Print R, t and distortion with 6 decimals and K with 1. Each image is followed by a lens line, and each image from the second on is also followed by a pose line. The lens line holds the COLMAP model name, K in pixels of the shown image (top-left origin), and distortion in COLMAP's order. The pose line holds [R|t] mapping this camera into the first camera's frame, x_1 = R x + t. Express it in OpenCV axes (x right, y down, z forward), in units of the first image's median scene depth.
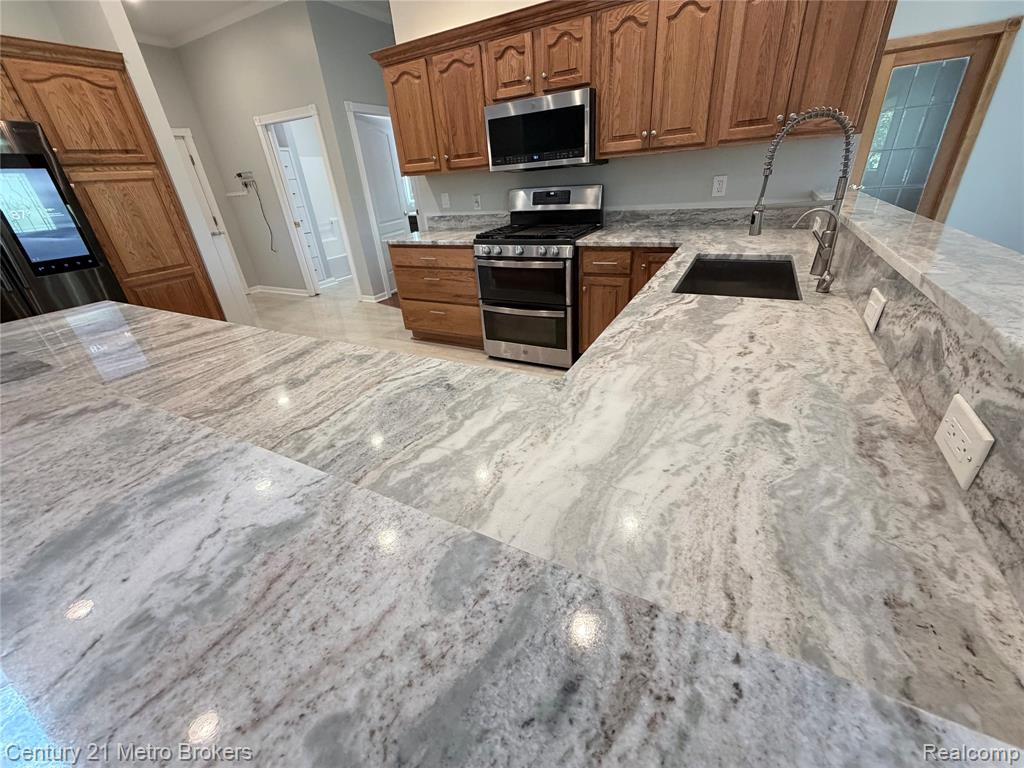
lens RADIAL K [[407.2, 0, 512.0], [0, 407.2, 384.0], [0, 0, 1]] dist [0.001045, -0.000136]
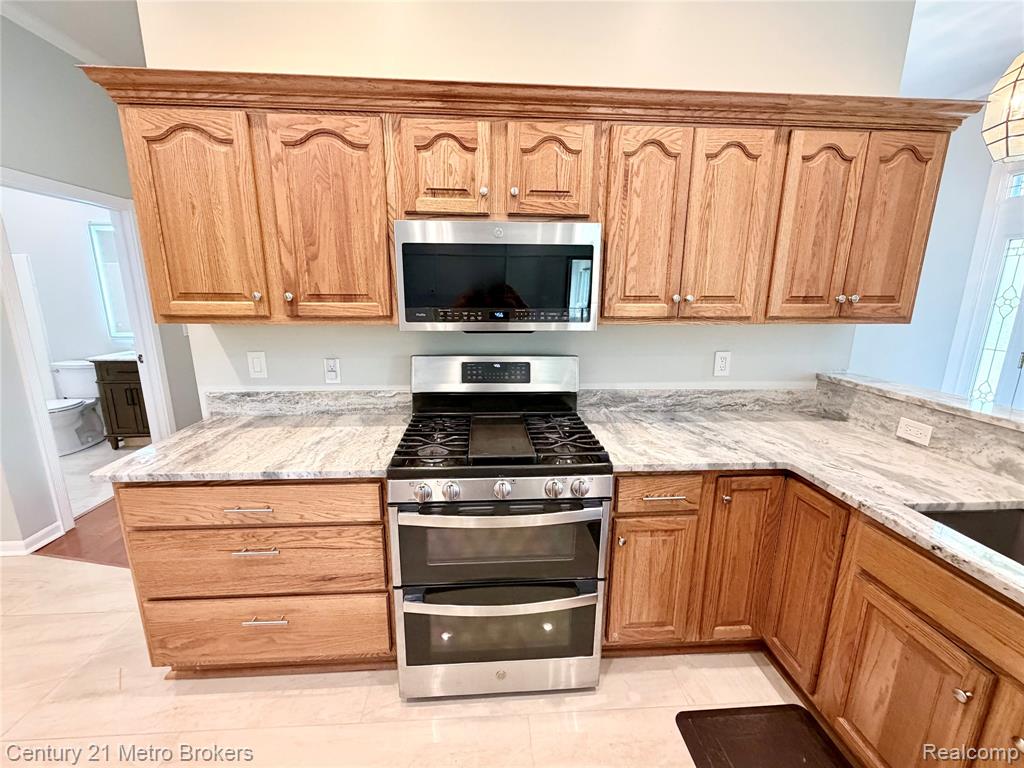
lens RADIAL K [[424.2, 0, 509.7], [0, 424.2, 384.1], [0, 0, 1]] dist [0.000666, 0.000123]
pose [[0.841877, -0.036743, 0.538417, -0.254512], [0.183745, 0.957586, -0.221960, -0.346148], [-0.507426, 0.285794, 0.812921, 0.567435]]
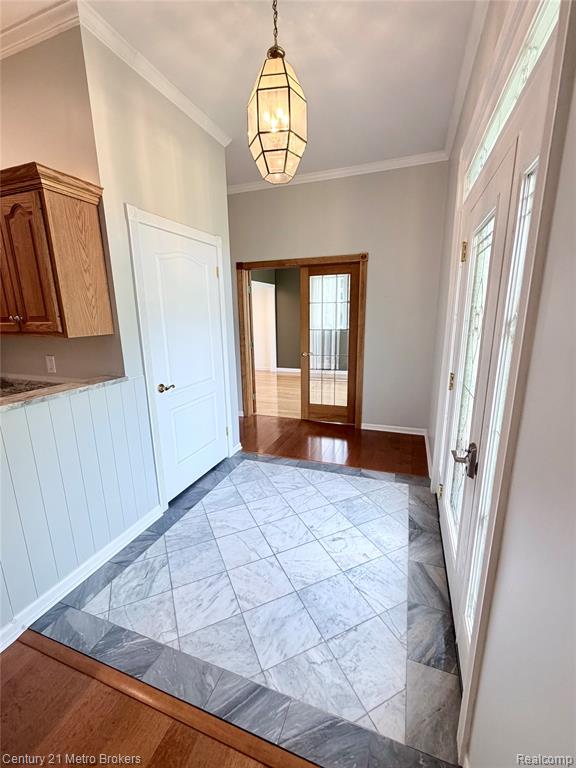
lens RADIAL K [[318.2, 0, 288.0], [0, 318.2, 384.0], [0, 0, 1]] dist [0.000666, 0.000123]
pose [[0.988183, 0.021403, 0.151776, 1.013028], [0.017905, 0.967305, -0.252983, -0.202663], [-0.152228, 0.252711, 0.955491, 0.090340]]
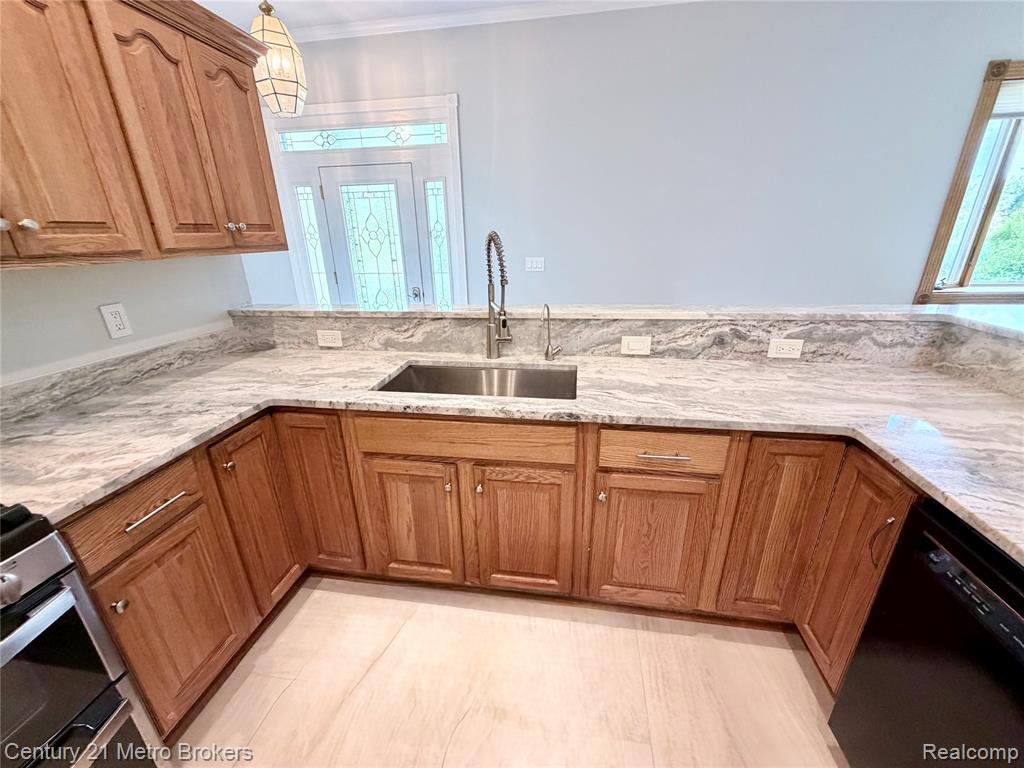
lens RADIAL K [[407.2, 0, 512.0], [0, 407.2, 384.0], [0, 0, 1]] dist [0.001045, -0.000136]
pose [[-0.330535, -0.251687, 0.909616, -0.220663], [0.471632, 0.790772, 0.390184, -0.376376], [-0.817502, 0.557973, -0.142674, 0.676004]]
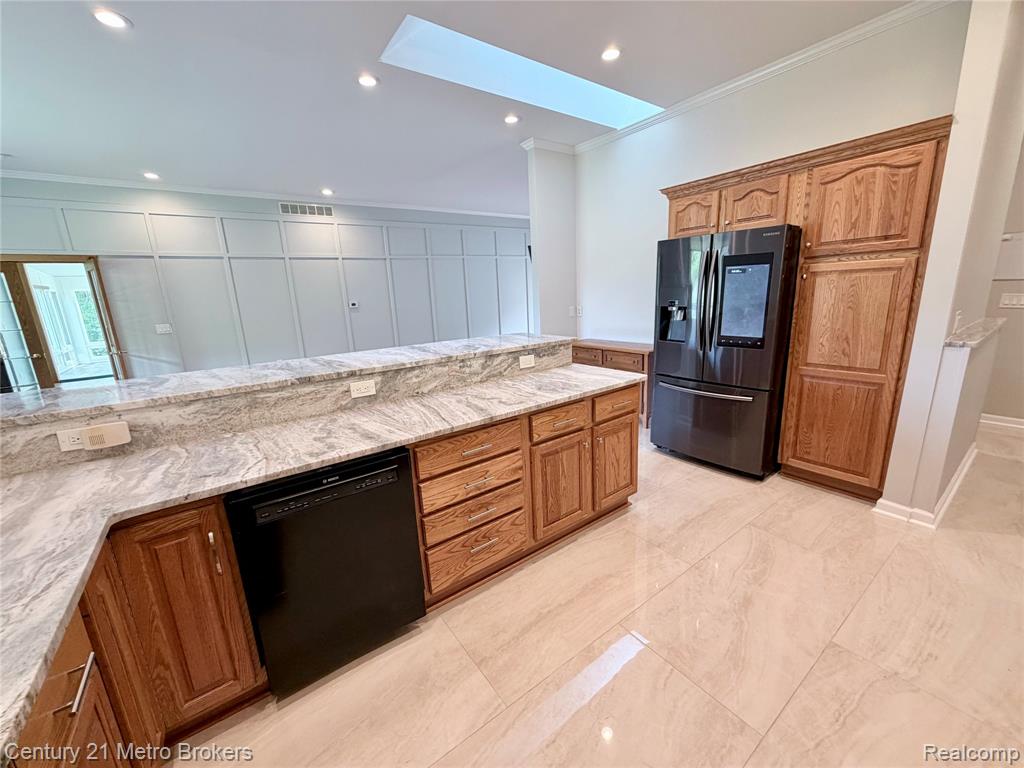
lens RADIAL K [[407.2, 0, 512.0], [0, 407.2, 384.0], [0, 0, 1]] dist [0.001045, -0.000136]
pose [[-0.420010, 0.293121, -0.858878, 0.190056], [-0.344669, 0.823967, 0.449757, -0.454451], [0.839521, 0.484931, -0.245045, 0.738578]]
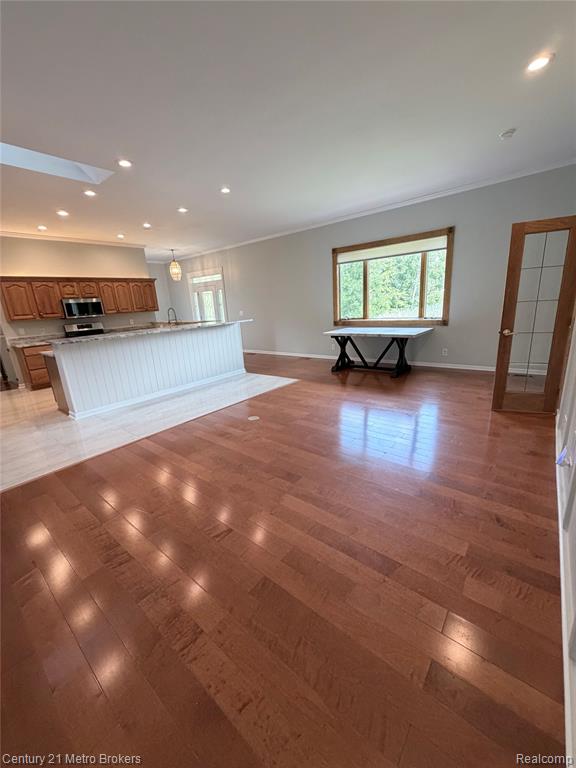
lens RADIAL K [[305.4, 0, 287.8], [0, 305.4, 382.6], [0, 0, 1]] dist [0.001045, -0.000136]
pose [[0.192471, -0.193229, 0.962090, -2.181636], [0.491565, 0.867528, 0.075896, 0.554158], [-0.849305, 0.458321, 0.261959, -0.804718]]
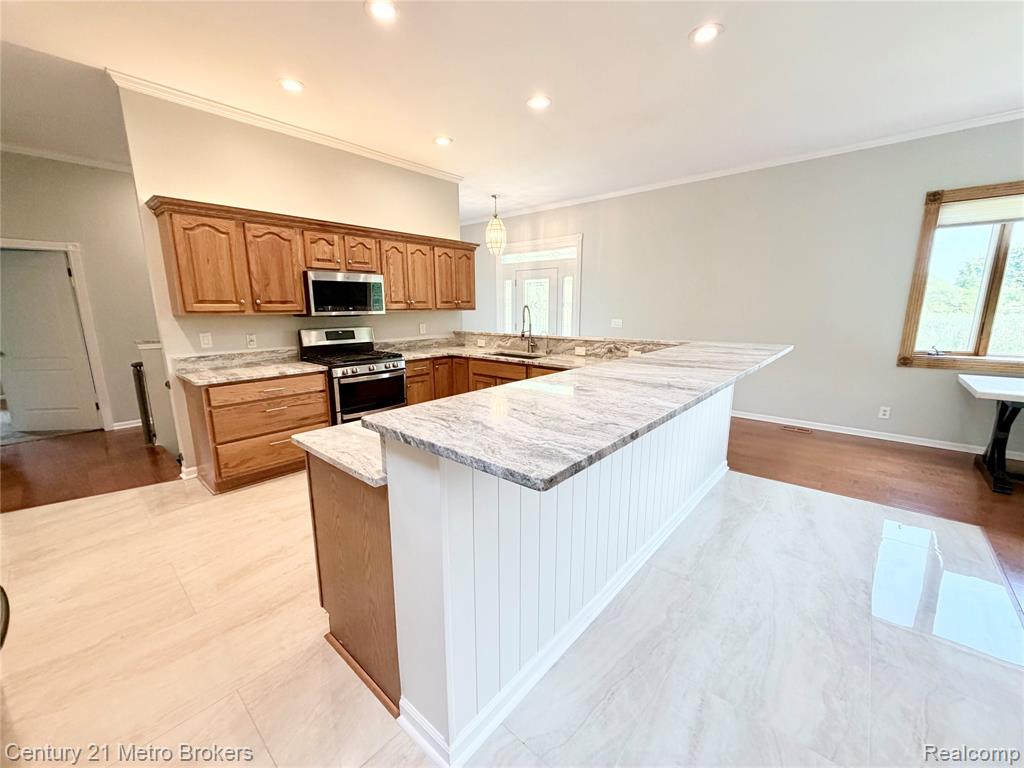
lens RADIAL K [[407.2, 0, 512.0], [0, 407.2, 384.0], [0, 0, 1]] dist [0.001045, -0.000136]
pose [[0.215280, -0.113451, 0.969940, -1.285481], [0.438276, 0.898806, 0.007854, -0.083063], [-0.872679, 0.423411, 0.243218, 0.278429]]
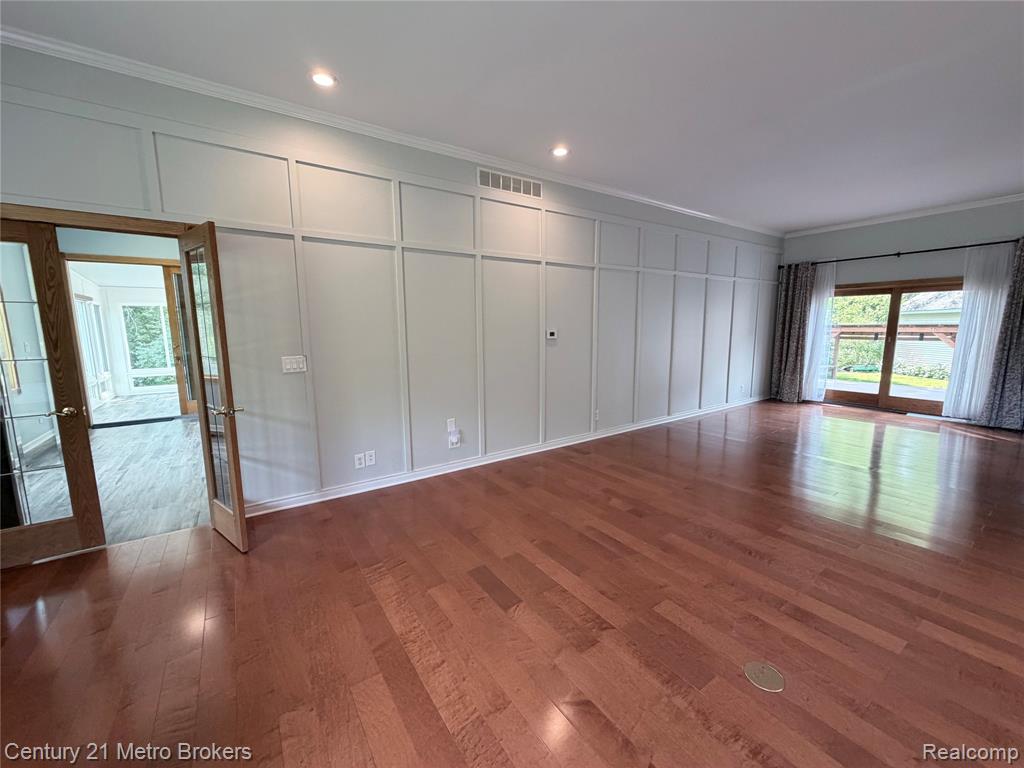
lens RADIAL K [[408.0, 0, 511.1], [0, 408.0, 383.7], [0, 0, 1]] dist [-0.001536, 0.000390]
pose [[-0.453630, 0.199743, -0.868517, -0.204145], [-0.367190, 0.846102, 0.386372, 0.252447], [0.812029, 0.494181, -0.310474, -0.545880]]
